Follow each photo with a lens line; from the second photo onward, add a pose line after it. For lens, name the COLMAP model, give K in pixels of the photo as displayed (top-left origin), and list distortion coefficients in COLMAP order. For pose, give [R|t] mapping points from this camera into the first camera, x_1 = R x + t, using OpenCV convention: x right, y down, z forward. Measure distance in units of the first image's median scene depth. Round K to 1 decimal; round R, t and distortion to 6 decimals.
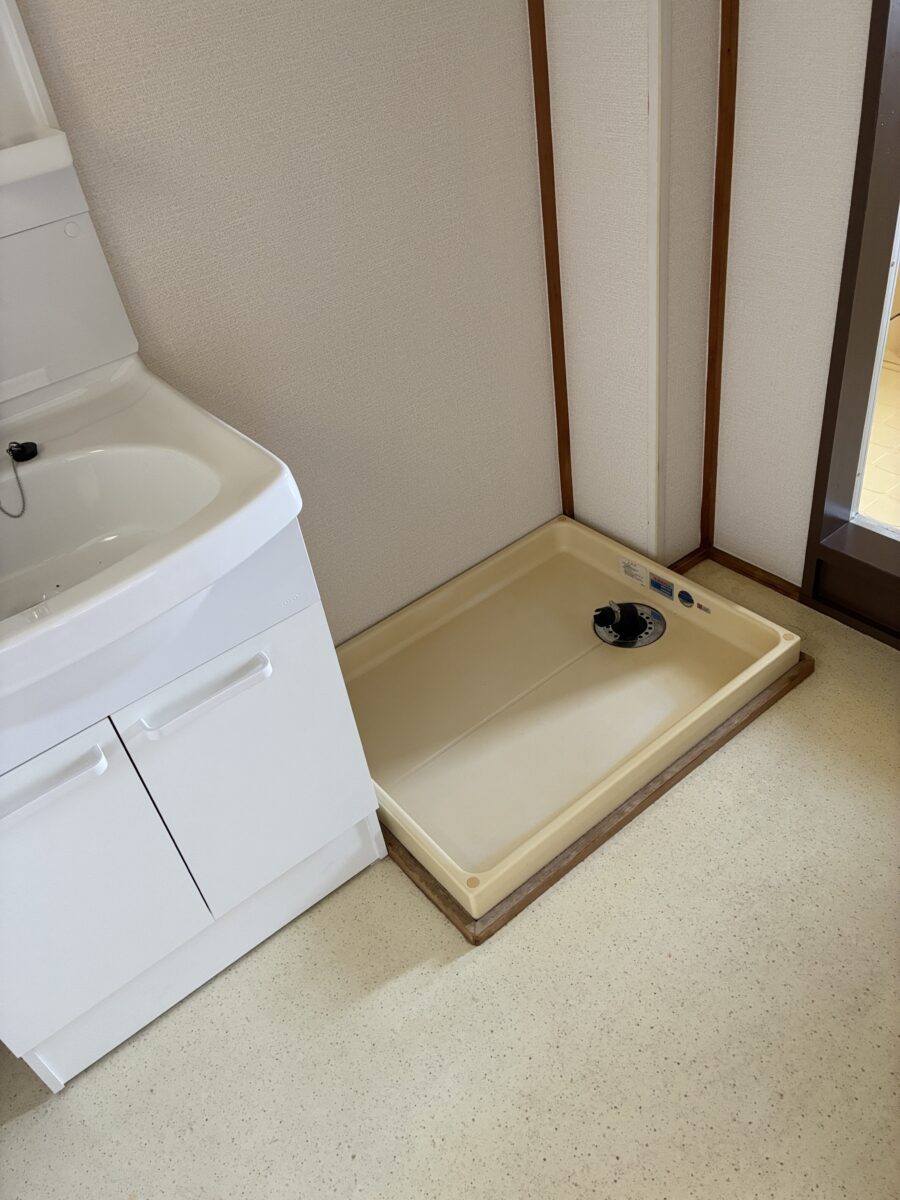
lens RADIAL K [[916.7, 0, 450.0], [0, 916.7, 600.0], [0, 0, 1]] dist [0.084767, -0.118722]
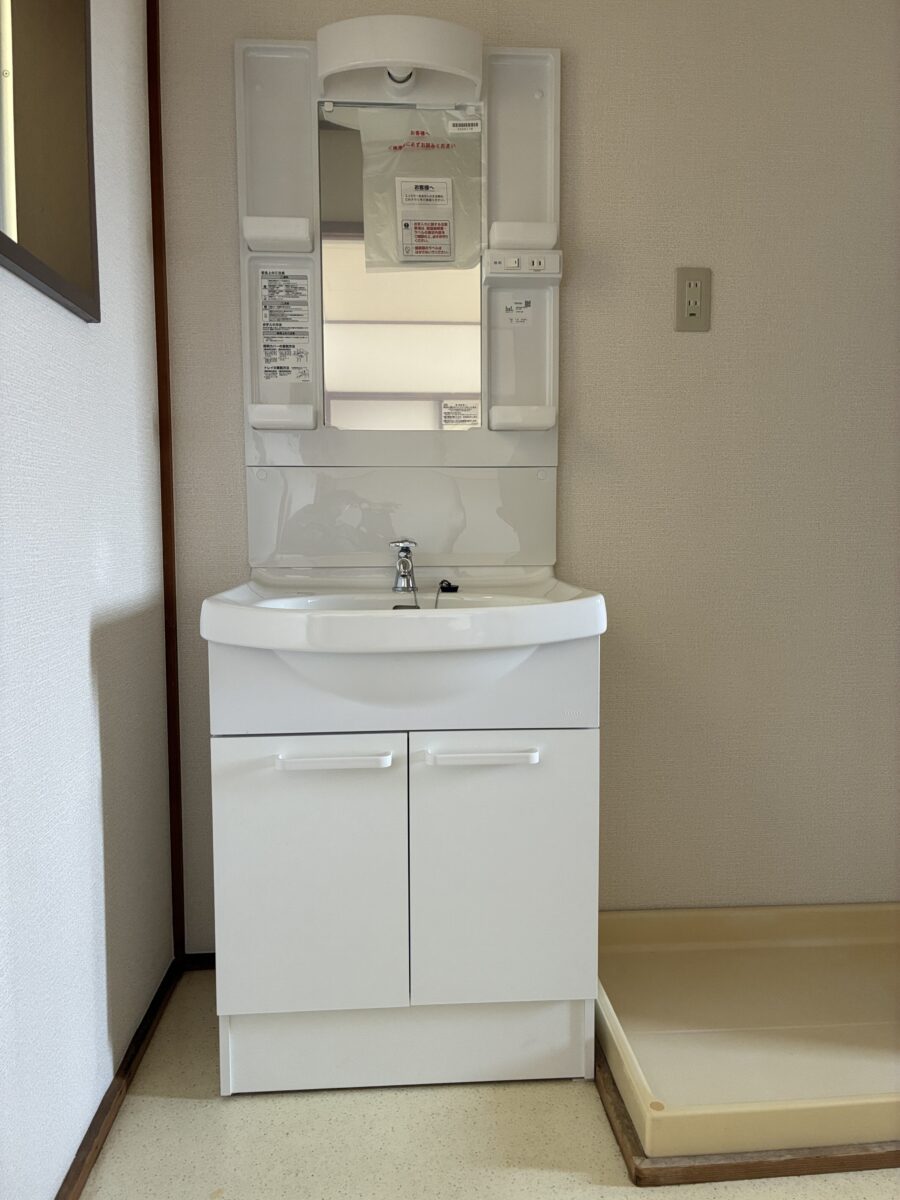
lens RADIAL K [[916.7, 0, 450.0], [0, 916.7, 600.0], [0, 0, 1]] dist [0.084767, -0.118722]
pose [[0.819252, 0.178088, -0.545079, 0.227998], [-0.436274, 0.810458, -0.390926, 0.296871], [0.372145, 0.558071, 0.741664, -0.024673]]
